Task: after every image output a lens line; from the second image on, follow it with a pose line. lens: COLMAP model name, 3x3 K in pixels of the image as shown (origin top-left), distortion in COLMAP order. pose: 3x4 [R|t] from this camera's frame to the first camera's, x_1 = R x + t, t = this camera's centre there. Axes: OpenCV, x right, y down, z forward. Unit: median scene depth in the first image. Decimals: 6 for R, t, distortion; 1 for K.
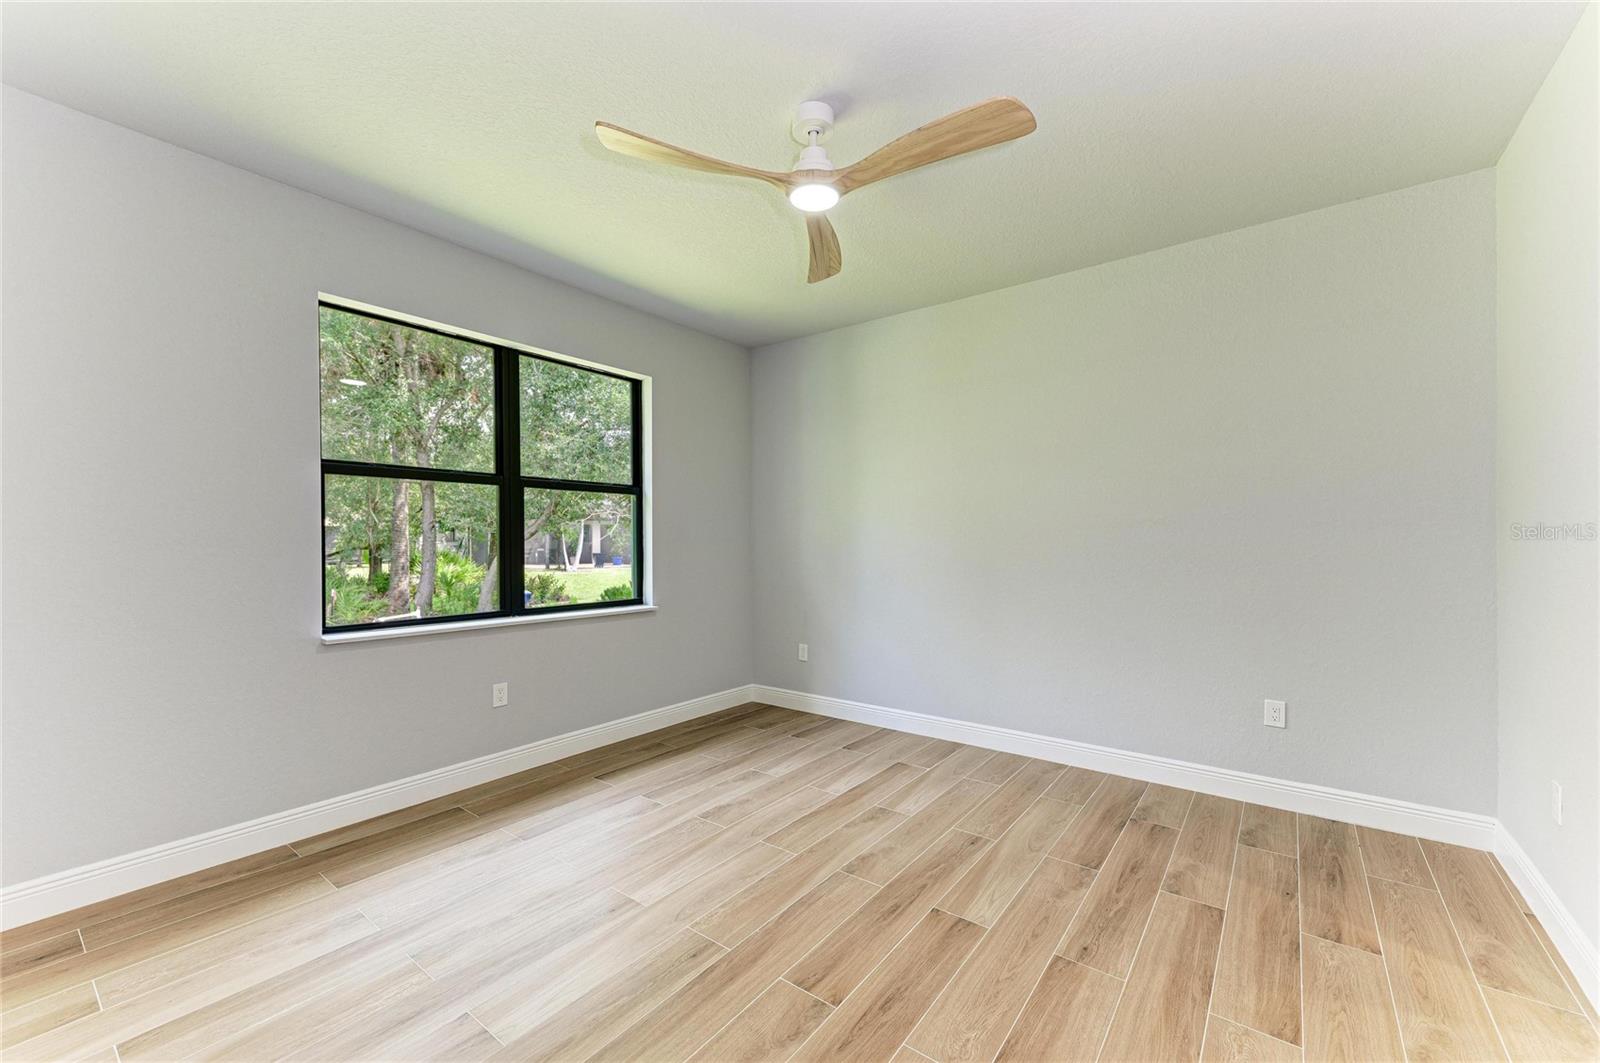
lens RADIAL K [[623.9, 0, 800.0], [0, 623.9, 531.5], [0, 0, 1]] dist [-0.000576, -0.000173]
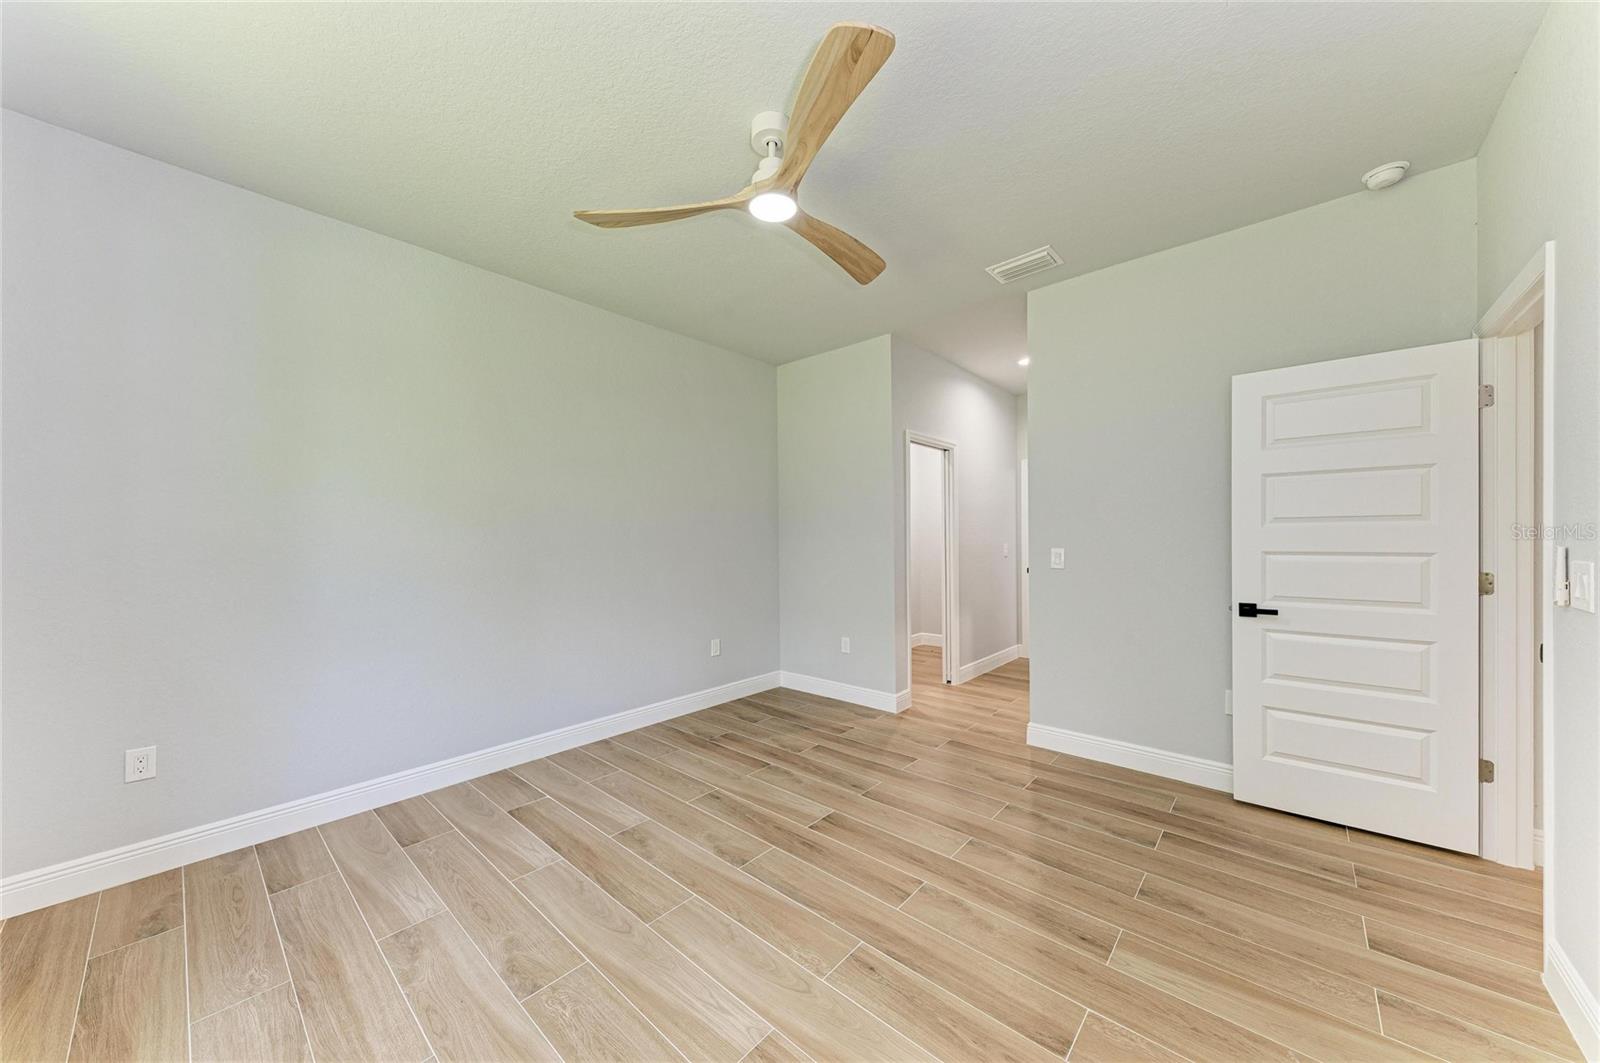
lens RADIAL K [[560.0, 0, 800.0], [0, 560.0, 531.5], [0, 0, 1]] dist [0.001048, 0.000028]
pose [[0.067049, 0.011810, 0.997680, -0.774953], [-0.002629, 0.999929, -0.011660, 0.007930], [-0.997746, -0.001841, 0.067075, 0.775277]]
